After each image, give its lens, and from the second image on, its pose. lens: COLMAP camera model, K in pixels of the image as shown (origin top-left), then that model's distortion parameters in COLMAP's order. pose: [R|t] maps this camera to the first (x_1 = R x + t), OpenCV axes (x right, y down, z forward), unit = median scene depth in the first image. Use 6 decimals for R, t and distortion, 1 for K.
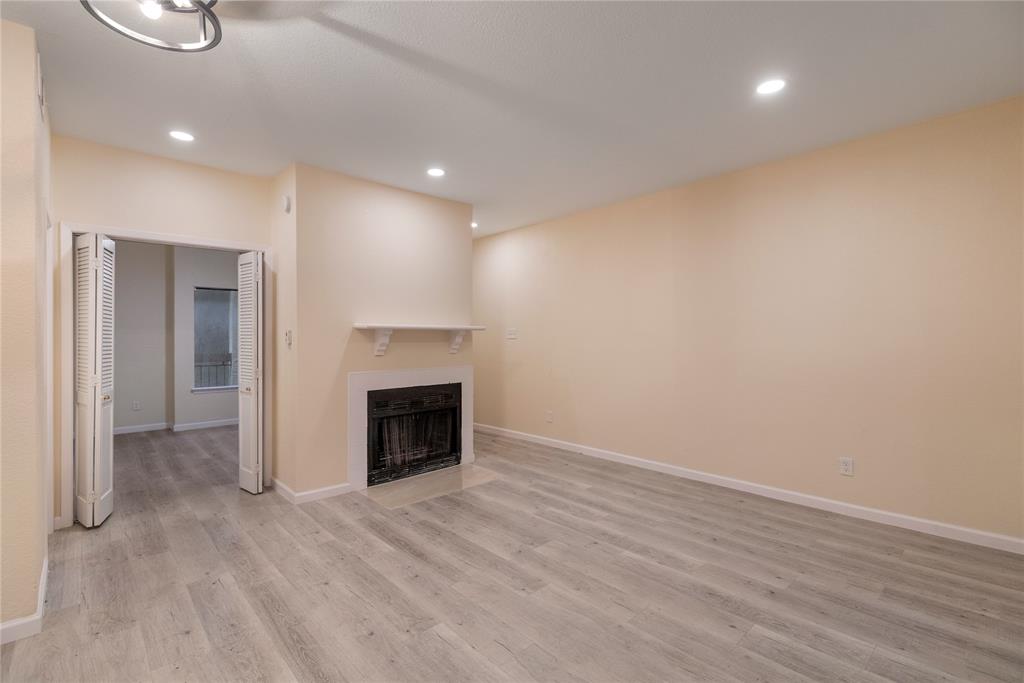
lens RADIAL K [[473.4, 0, 512.0], [0, 473.4, 341.5], [0, 0, 1]] dist [0.000420, -0.000058]
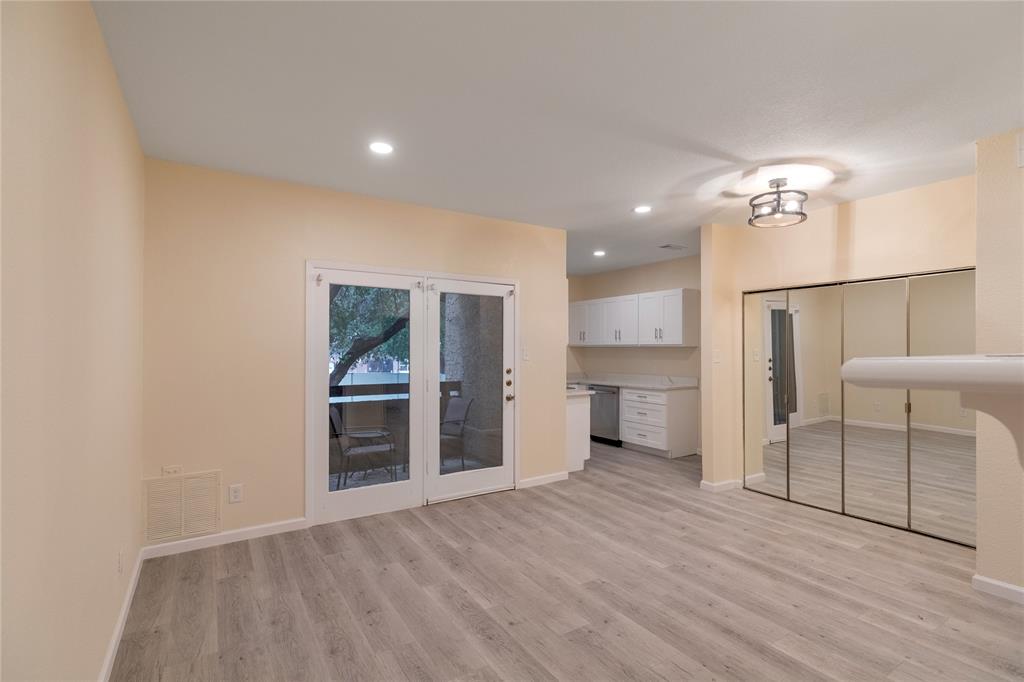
lens RADIAL K [[469.5, 0, 510.5], [0, 469.5, 347.1], [0, 0, 1]] dist [0.000606, -0.000065]
pose [[-0.982034, 0.004963, 0.188641, 0.023946], [0.005334, 0.999985, 0.001456, -0.057161], [-0.188631, 0.002436, -0.982045, 1.918654]]
